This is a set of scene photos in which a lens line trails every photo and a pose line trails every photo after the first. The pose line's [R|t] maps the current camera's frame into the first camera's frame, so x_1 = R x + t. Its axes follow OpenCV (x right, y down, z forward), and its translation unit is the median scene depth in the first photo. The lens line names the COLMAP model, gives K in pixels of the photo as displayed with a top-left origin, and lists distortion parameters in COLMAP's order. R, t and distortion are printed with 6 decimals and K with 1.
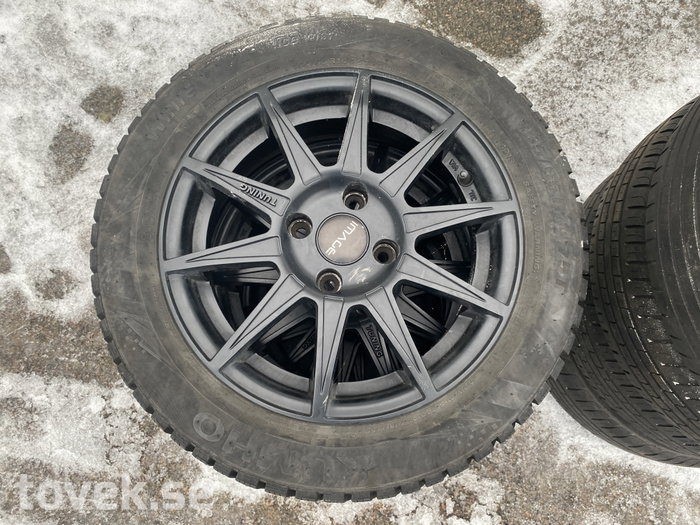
lens RADIAL K [[536.6, 0, 346.6], [0, 536.6, 250.6], [0, 0, 1]] dist [0.004573, -0.009205]
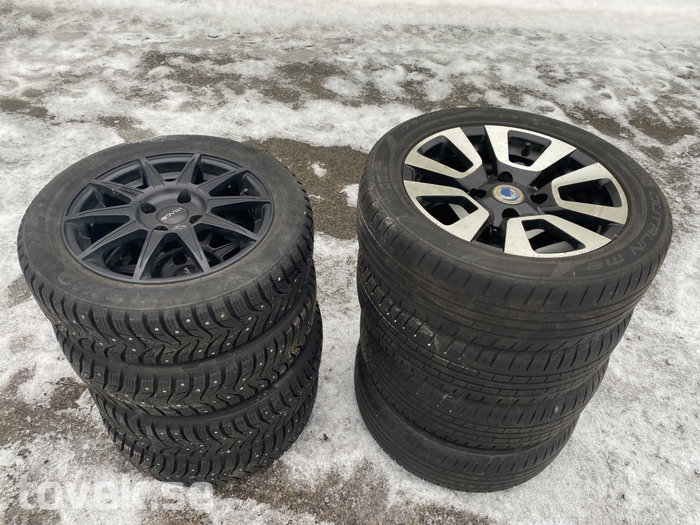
lens RADIAL K [[537.0, 0, 350.0], [0, 537.0, 262.5], [0, 0, 1]] dist [0.007758, -0.001519]
pose [[0.998099, -0.010011, 0.060815, 0.252206], [0.042292, 0.829014, -0.557626, 0.605716], [-0.044834, 0.559138, 0.827862, -0.223474]]
